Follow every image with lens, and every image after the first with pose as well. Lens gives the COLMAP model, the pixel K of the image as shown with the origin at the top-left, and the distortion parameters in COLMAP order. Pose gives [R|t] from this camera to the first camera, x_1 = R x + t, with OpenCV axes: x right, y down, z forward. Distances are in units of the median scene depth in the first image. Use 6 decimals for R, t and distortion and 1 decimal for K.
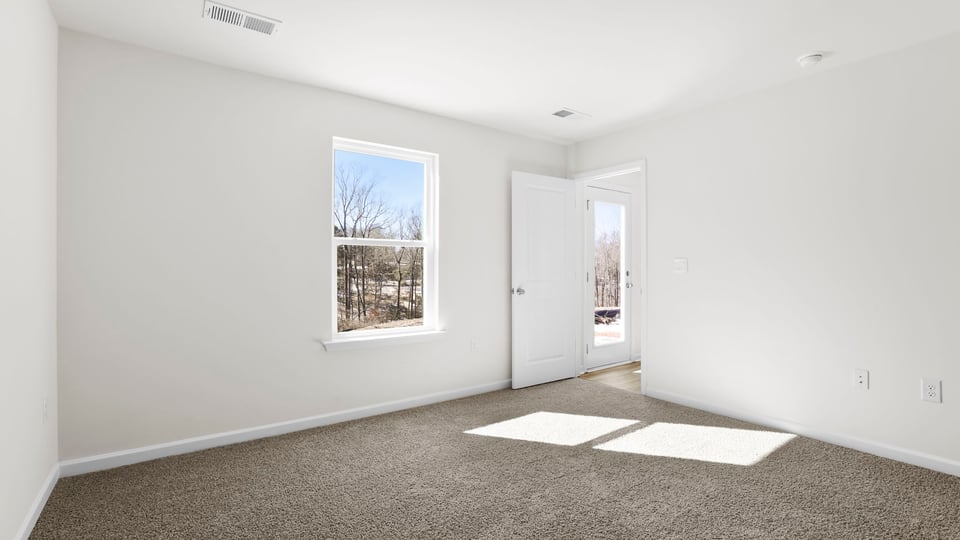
lens RADIAL K [[437.9, 0, 481.1], [0, 437.9, 269.4], [0, 0, 1]] dist [-0.035958, 0.003462]
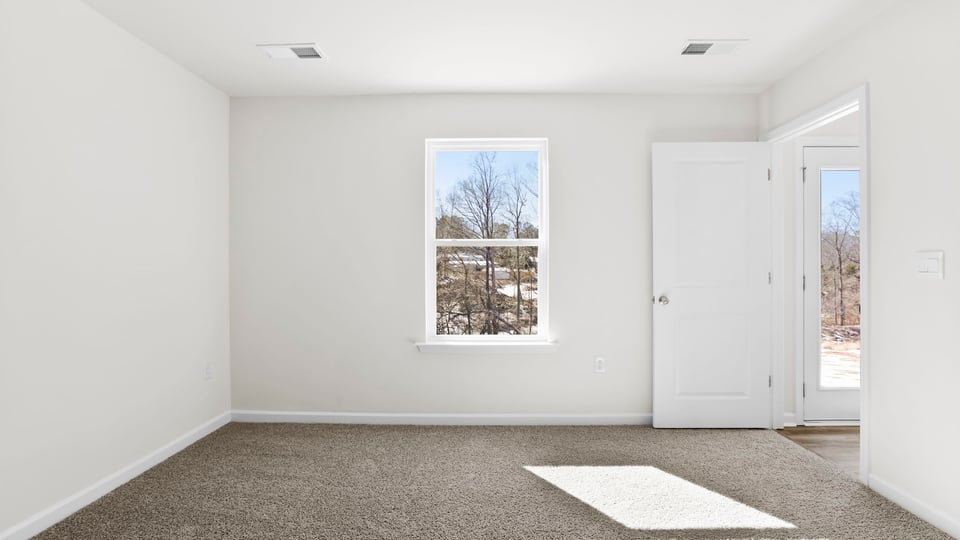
lens RADIAL K [[437.9, 0, 482.7], [0, 437.9, 271.2], [0, 0, 1]] dist [-0.035958, 0.003462]
pose [[0.795860, 0.001717, -0.605478, 0.318866], [-0.000130, 0.999996, 0.002665, -0.002797], [0.605481, -0.002042, 0.795857, 0.231328]]
